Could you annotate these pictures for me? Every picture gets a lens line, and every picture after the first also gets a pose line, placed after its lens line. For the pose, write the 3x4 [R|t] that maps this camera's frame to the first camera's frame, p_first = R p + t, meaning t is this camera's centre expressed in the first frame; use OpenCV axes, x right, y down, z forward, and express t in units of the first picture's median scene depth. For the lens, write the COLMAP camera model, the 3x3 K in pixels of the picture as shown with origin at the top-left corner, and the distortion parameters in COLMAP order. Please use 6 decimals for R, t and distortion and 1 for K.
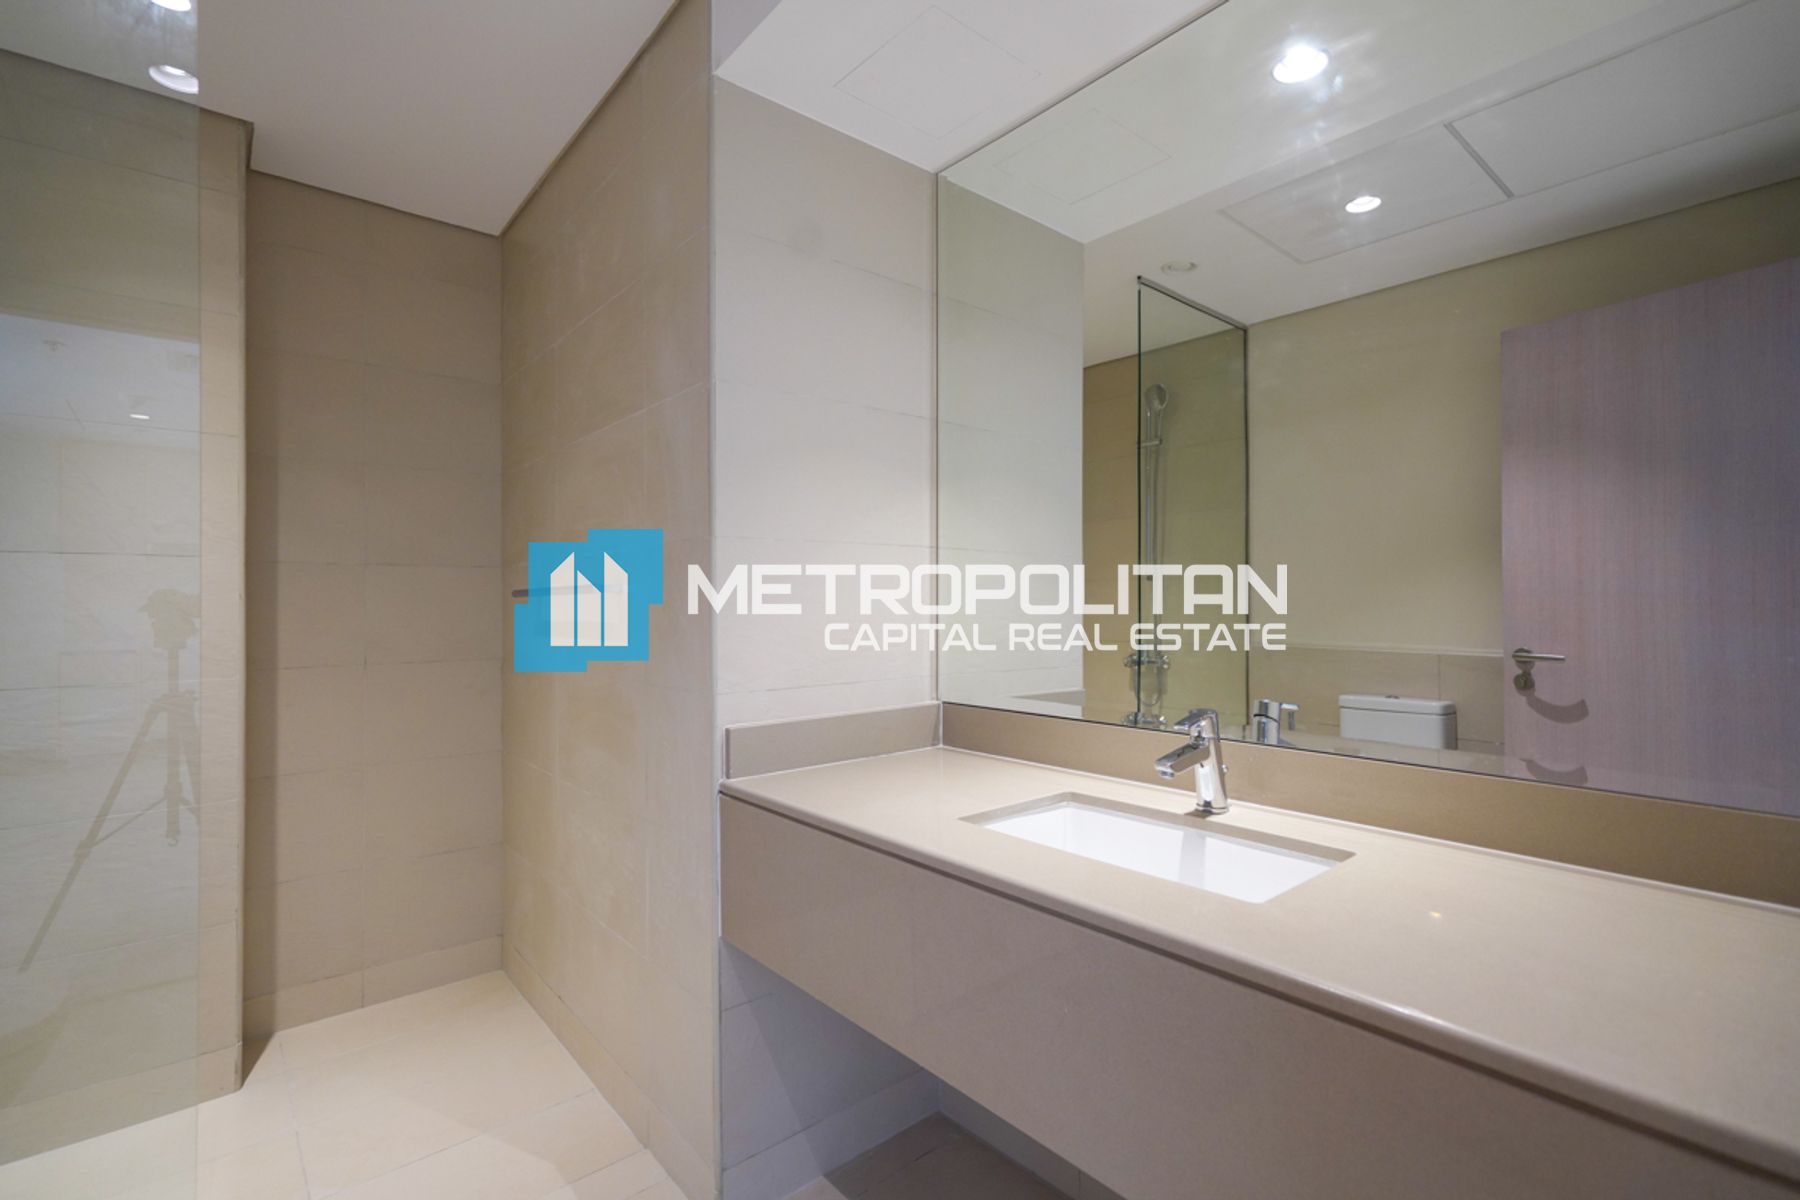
lens RADIAL K [[810.9, 0, 893.6], [0, 810.9, 598.7], [0, 0, 1]] dist [-0.000463, 0.007767]
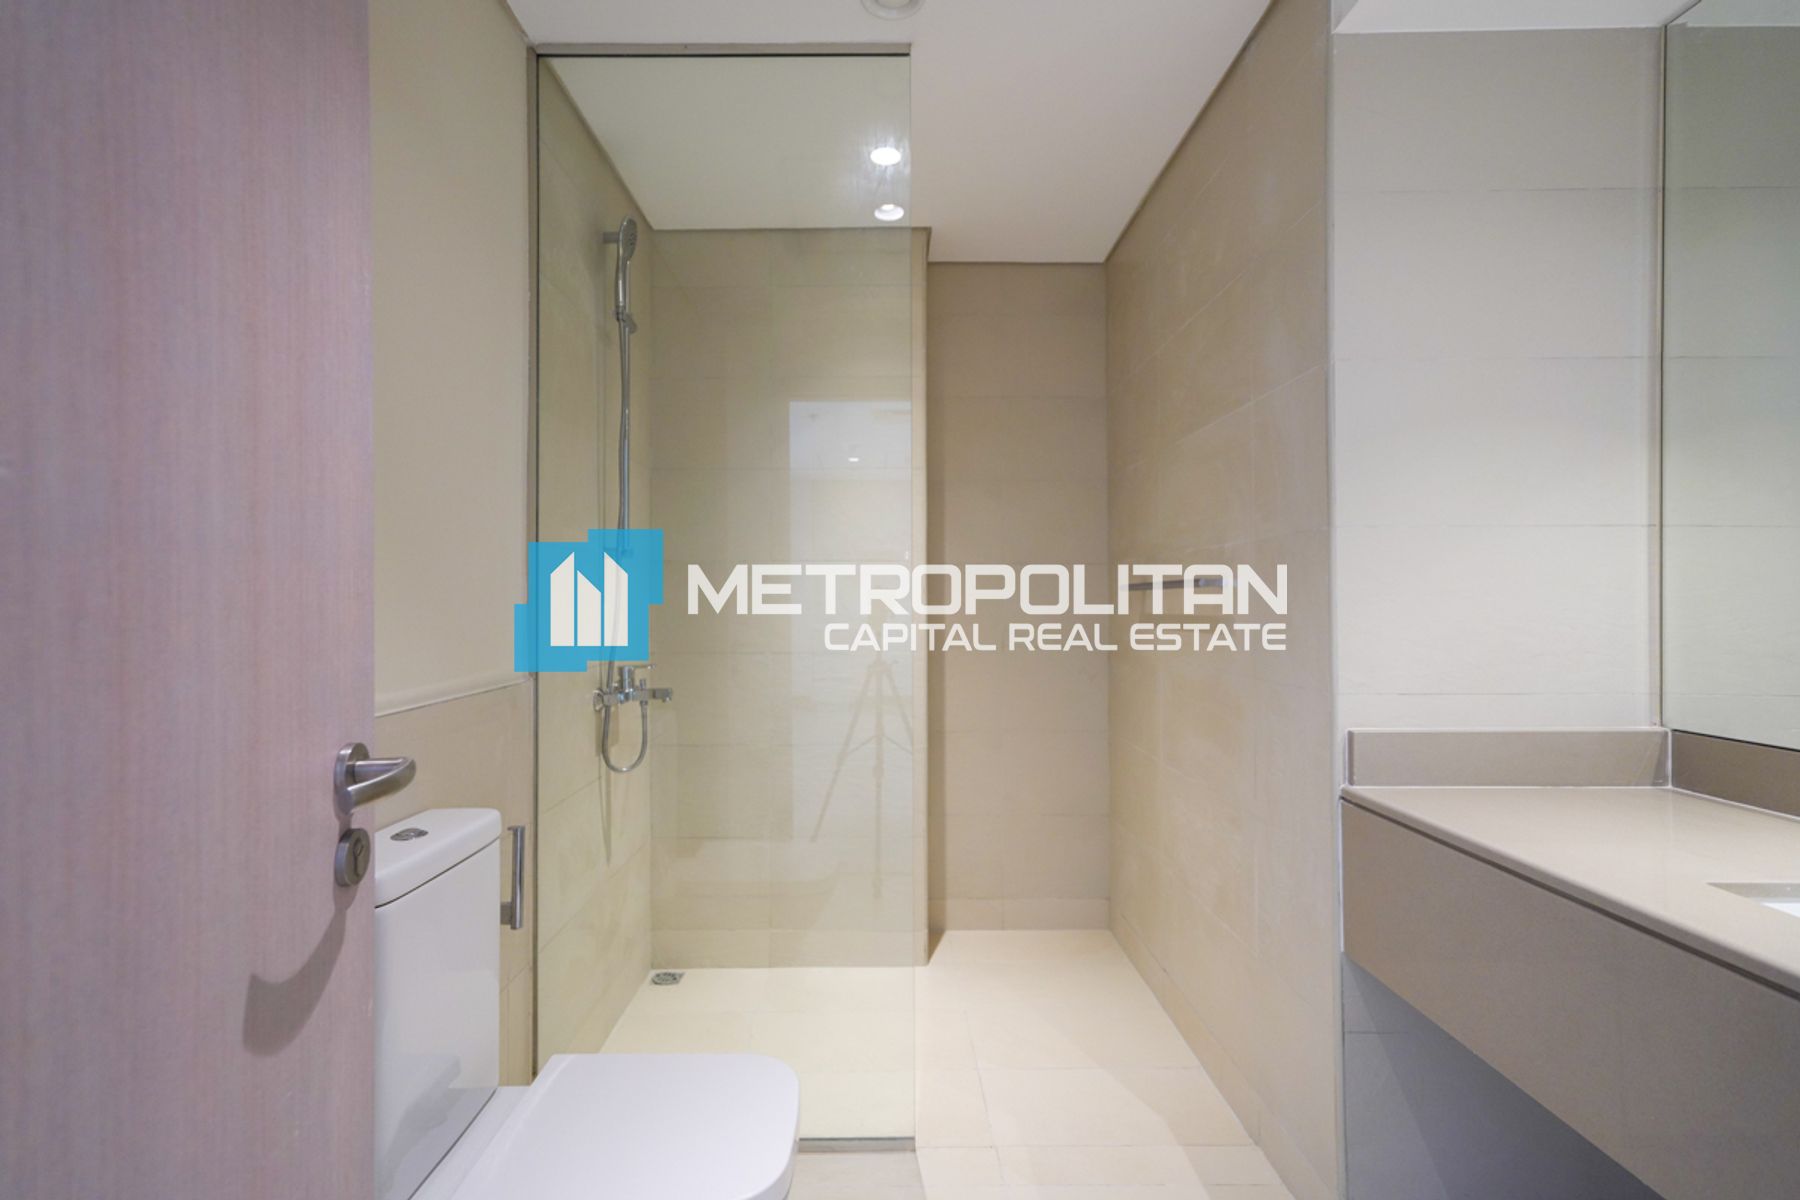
lens RADIAL K [[806.7, 0, 894.3], [0, 806.7, 593.1], [0, 0, 1]] dist [0.002234, 0.008076]
pose [[0.768028, 0.000423, -0.640416, -0.009907], [0.000059, 1.000000, 0.000732, -0.000123], [0.640416, -0.000601, 0.768028, -0.044930]]
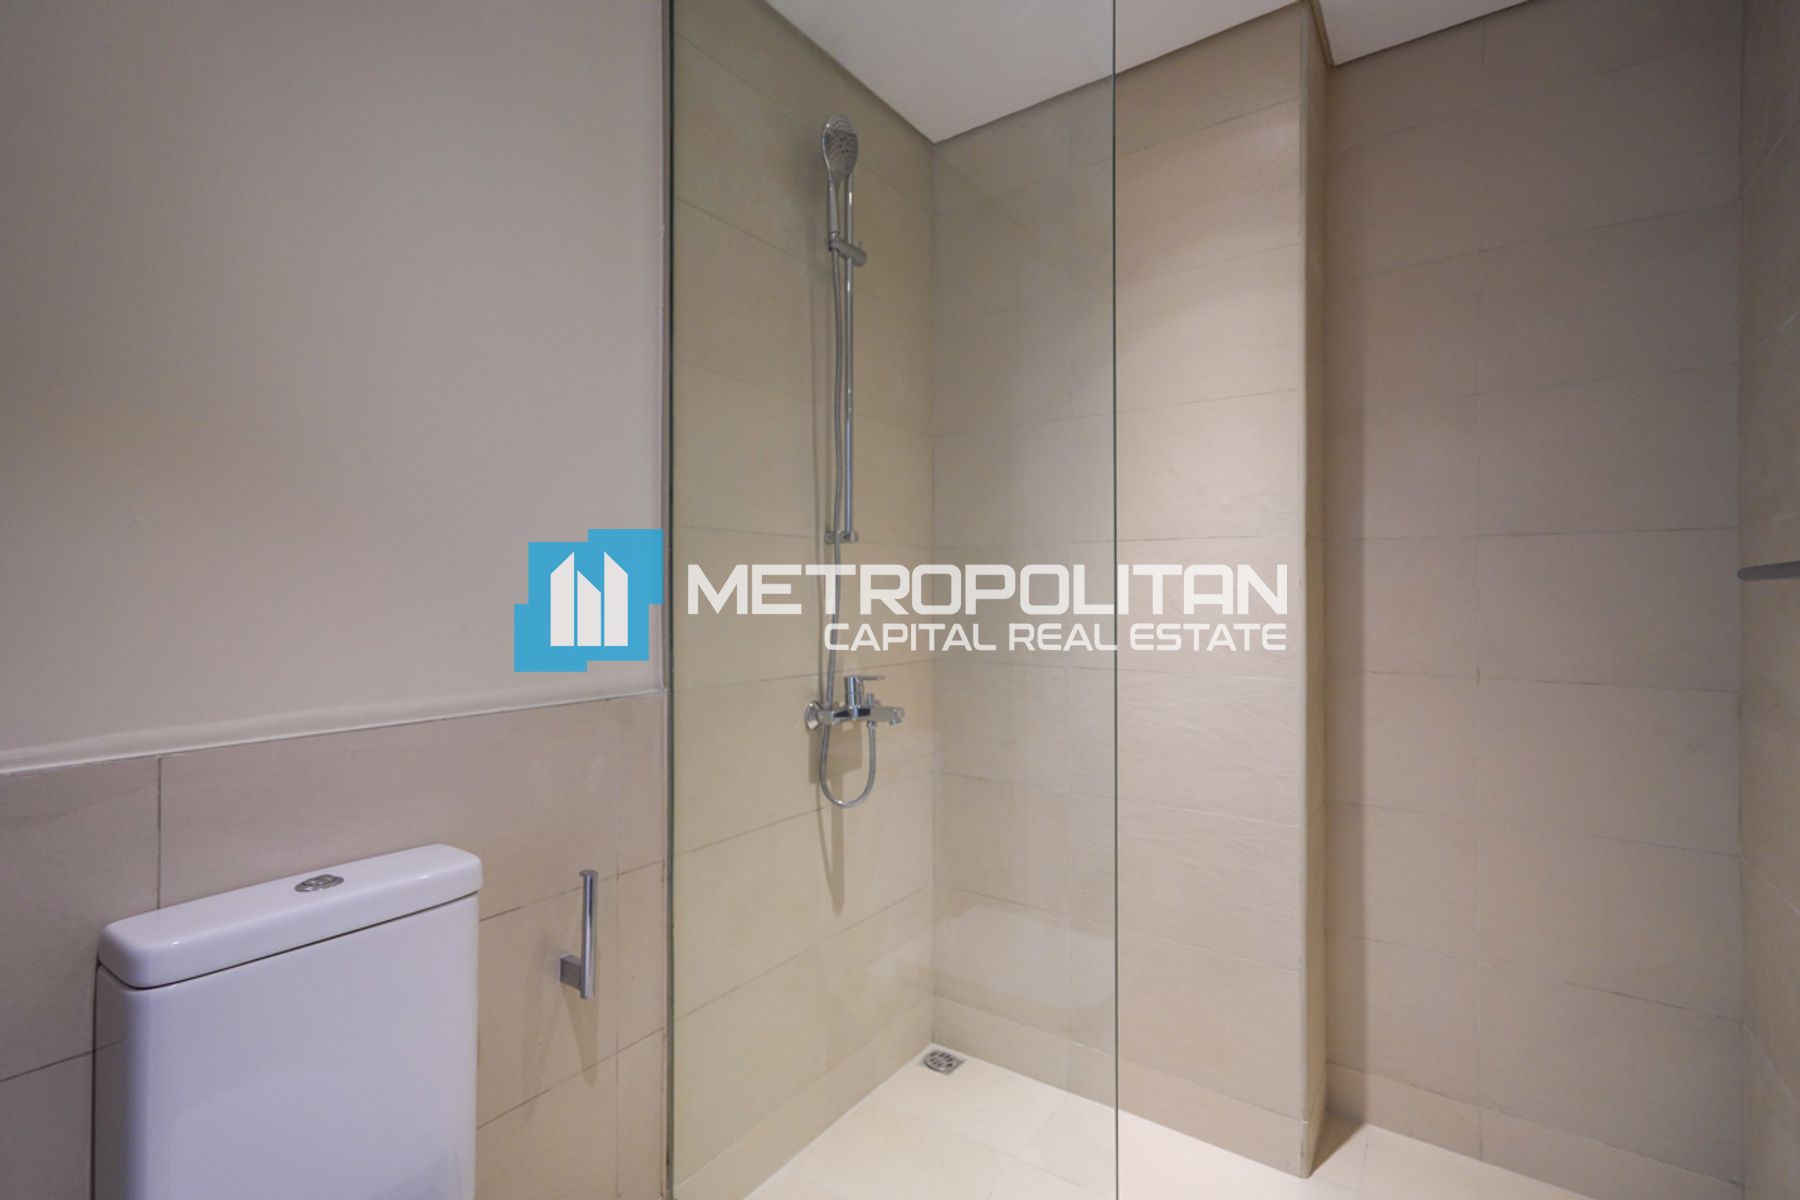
lens RADIAL K [[822.0, 0, 897.0], [0, 822.0, 592.1], [0, 0, 1]] dist [0.000637, 0.007135]
pose [[0.248107, 0.004589, -0.968722, -0.130305], [0.001472, 0.999986, 0.005114, 0.003554], [0.968732, -0.002695, 0.248097, 0.541250]]
